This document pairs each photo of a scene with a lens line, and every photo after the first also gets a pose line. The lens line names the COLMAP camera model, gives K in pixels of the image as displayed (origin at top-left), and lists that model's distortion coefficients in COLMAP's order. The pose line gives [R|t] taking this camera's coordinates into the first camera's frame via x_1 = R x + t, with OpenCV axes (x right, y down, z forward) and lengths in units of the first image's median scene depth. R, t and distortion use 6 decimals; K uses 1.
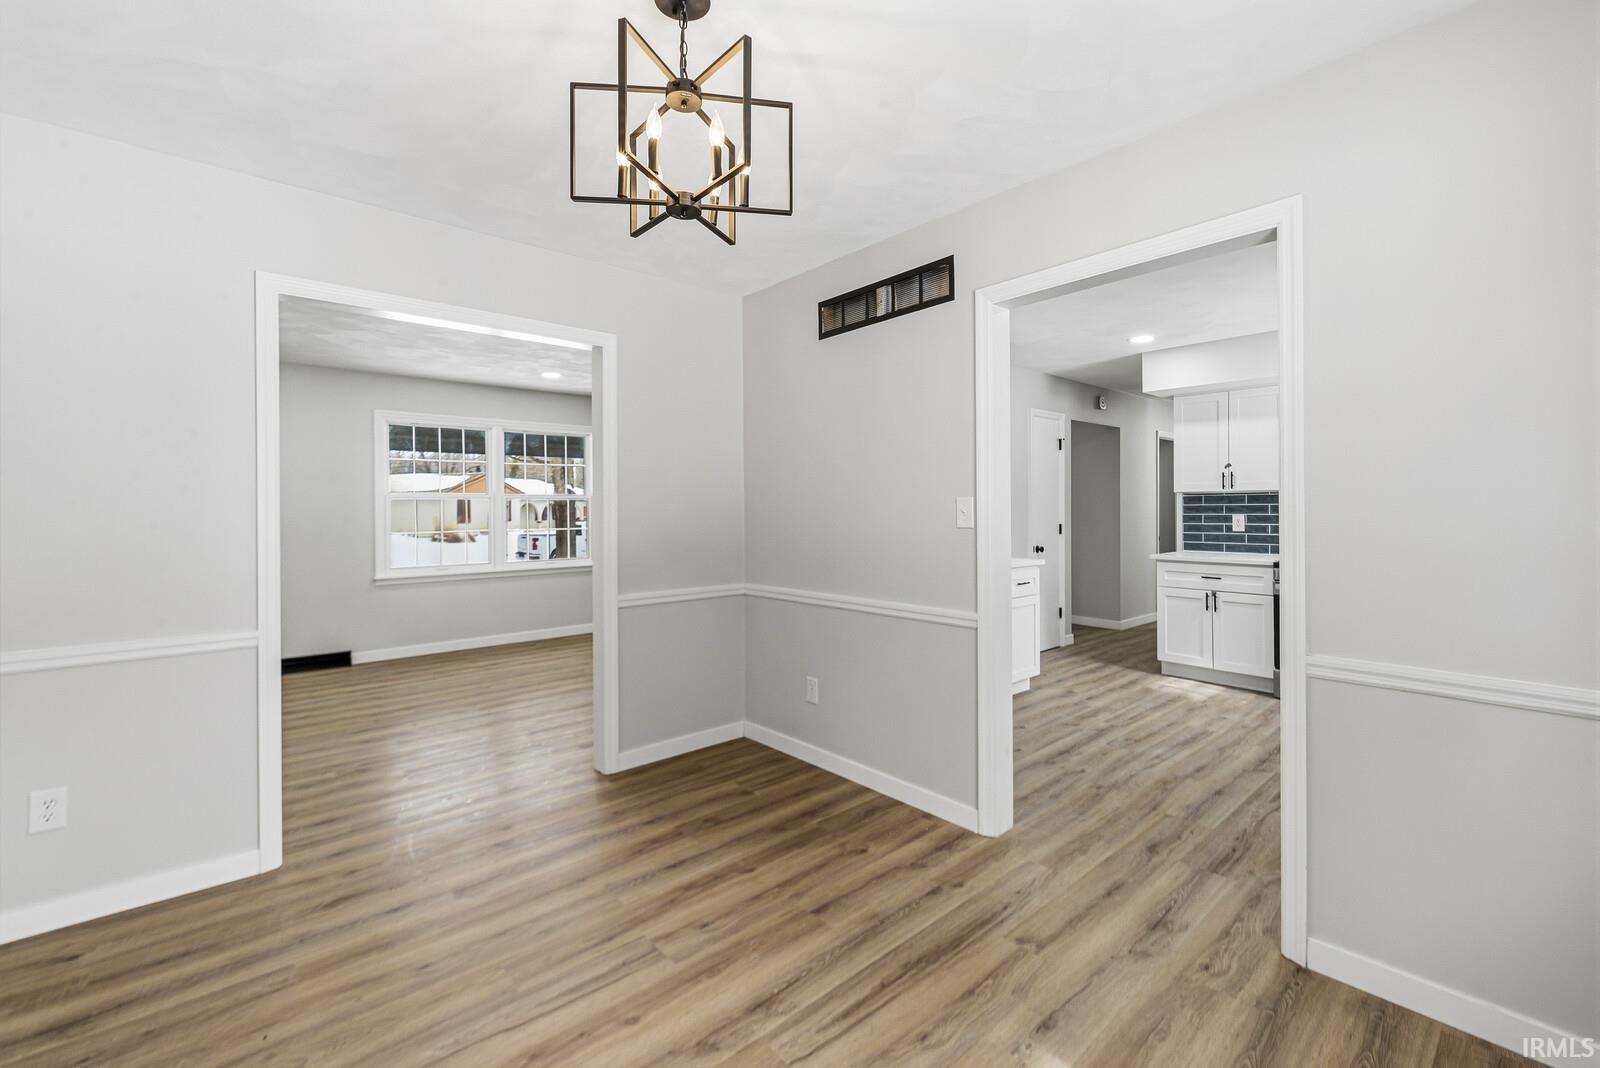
lens RADIAL K [[687.3, 0, 797.8], [0, 687.3, 508.8], [0, 0, 1]] dist [-0.008331, -0.000409]
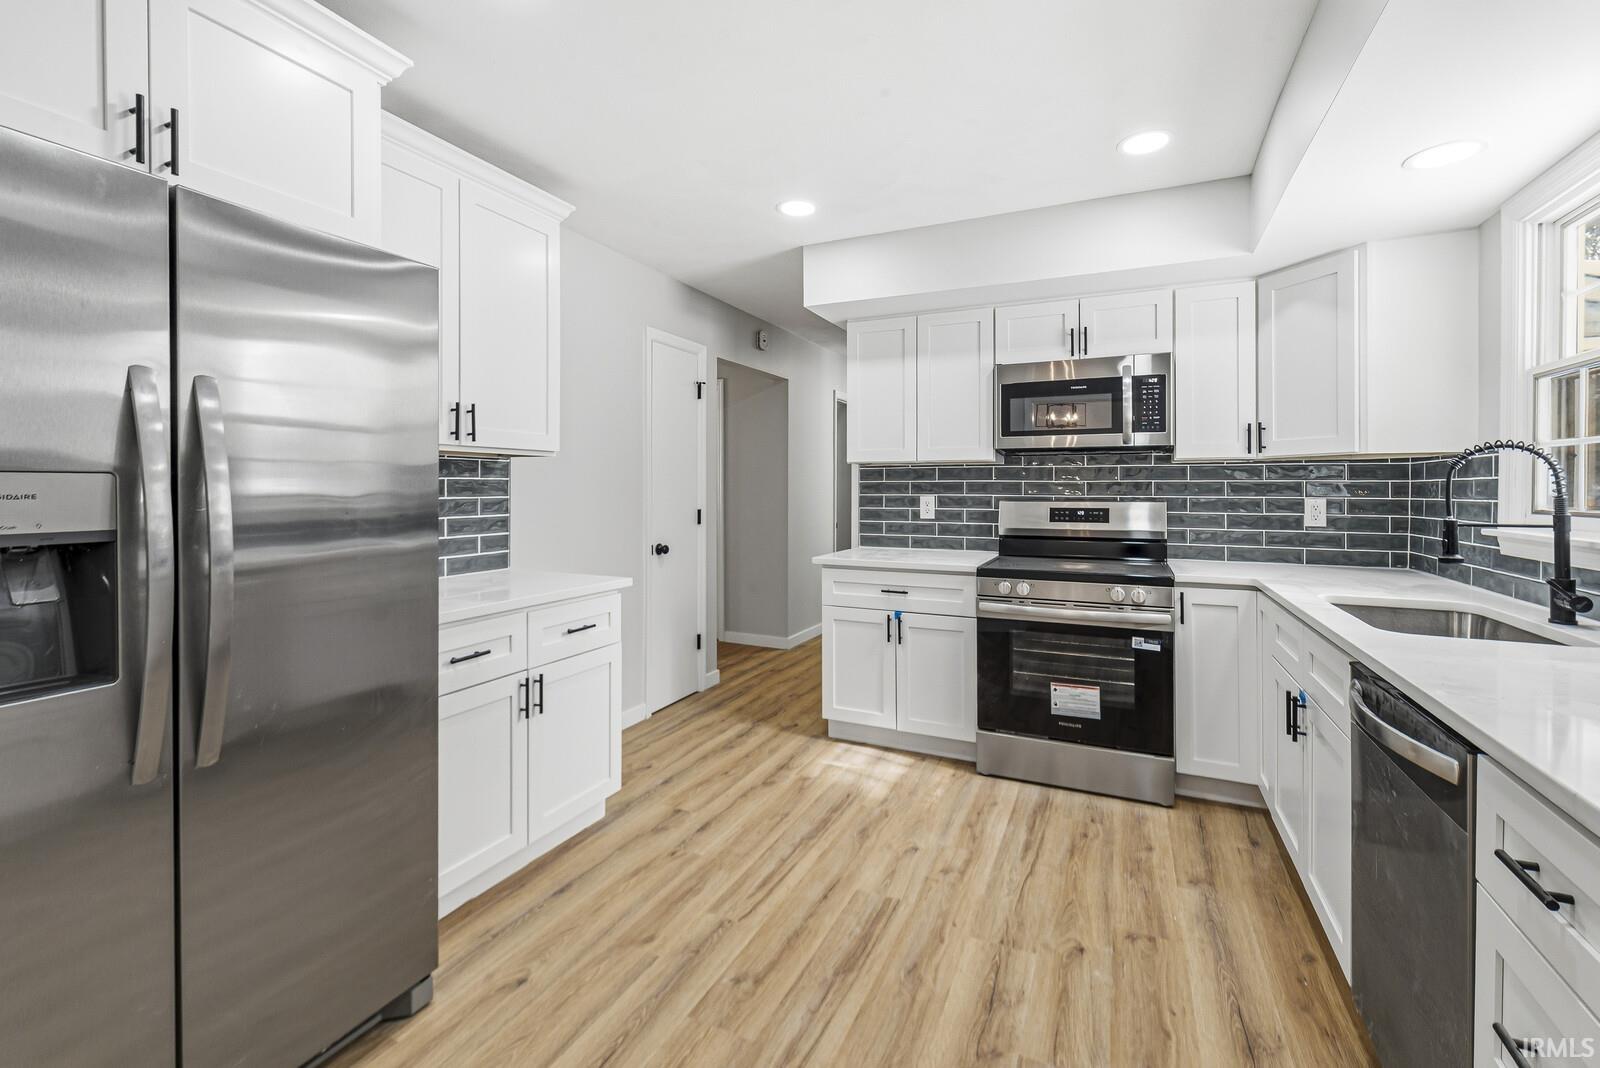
lens RADIAL K [[706.2, 0, 799.1], [0, 706.2, 486.5], [0, 0, 1]] dist [-0.000473, -0.000581]
pose [[0.916241, 0.004616, 0.400601, 0.243690], [-0.004171, 0.999989, -0.001983, 0.001174], [-0.400606, 0.000146, 0.916250, 0.408686]]
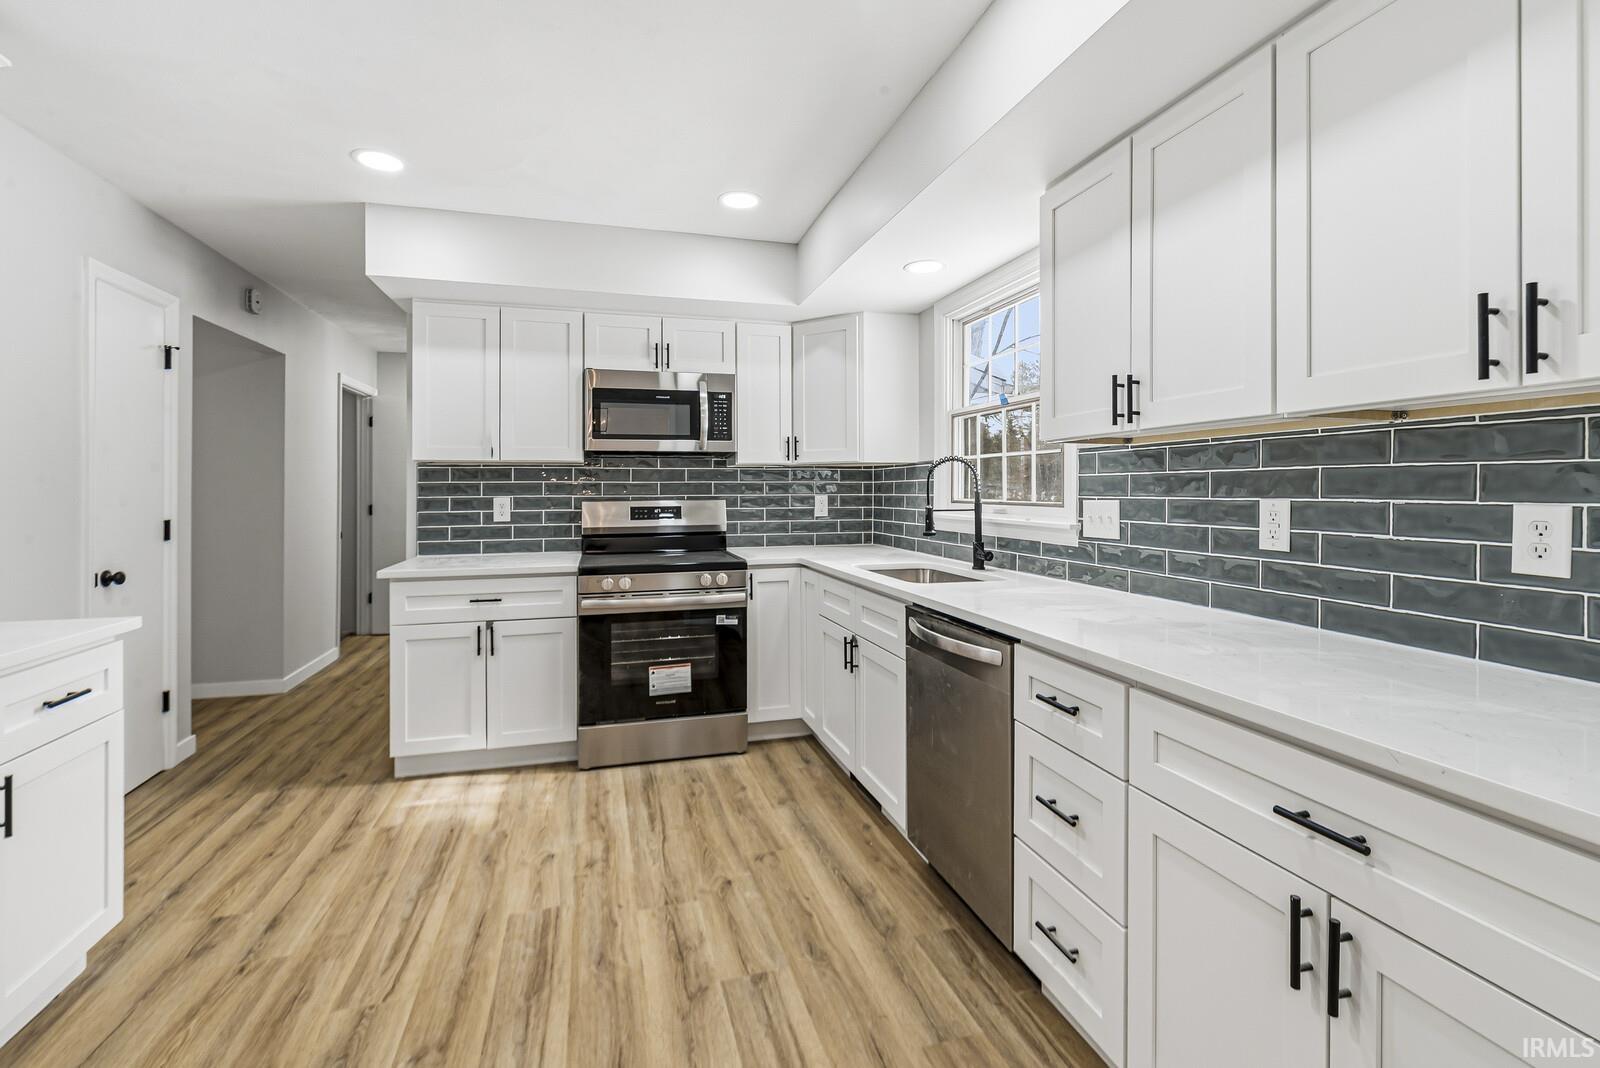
lens RADIAL K [[707.8, 0, 807.1], [0, 707.8, 482.1], [0, 0, 1]] dist [-0.003332, -0.001636]
pose [[0.423744, 0.009034, 0.905737, 0.149534], [0.002291, 0.999936, -0.011046, 0.002436], [-0.905779, 0.006756, 0.423696, 0.462574]]
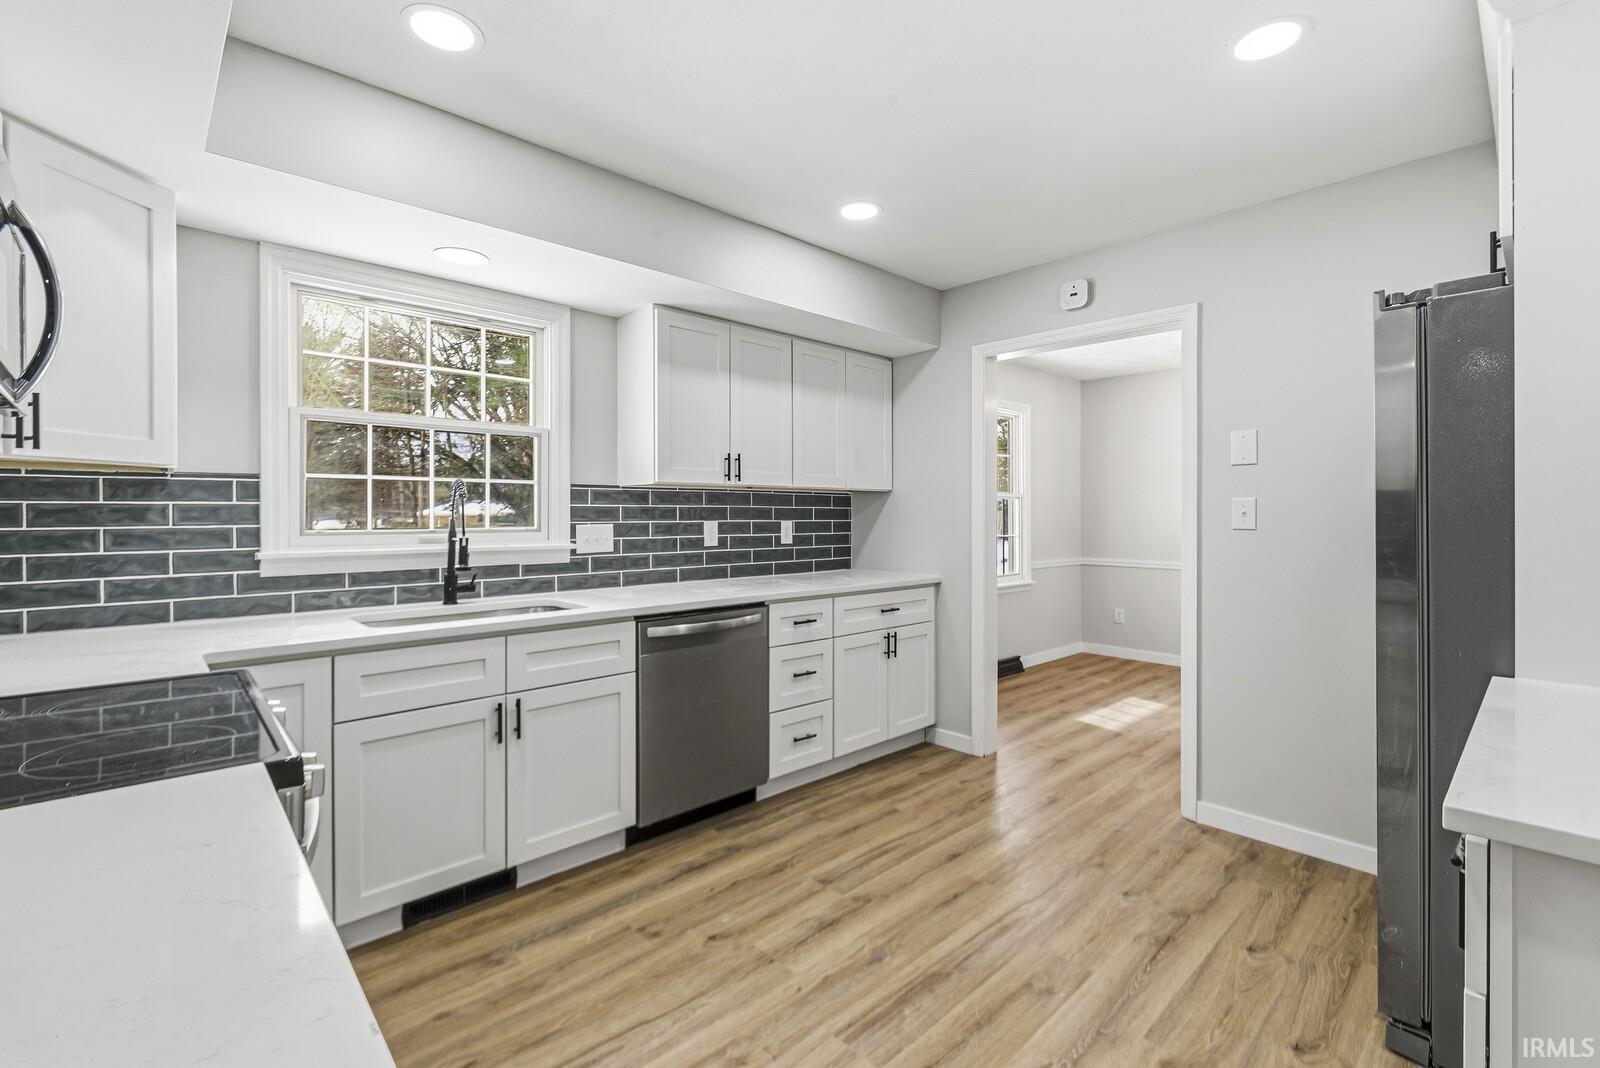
lens RADIAL K [[686.9, 0, 775.7], [0, 686.9, 518.0], [0, 0, 1]] dist [-0.002523, -0.000439]
pose [[-0.999937, 0.002021, 0.011063, 0.500027], [0.002071, 0.999988, 0.004441, 0.001553], [-0.011053, 0.004463, -0.999929, 1.113963]]
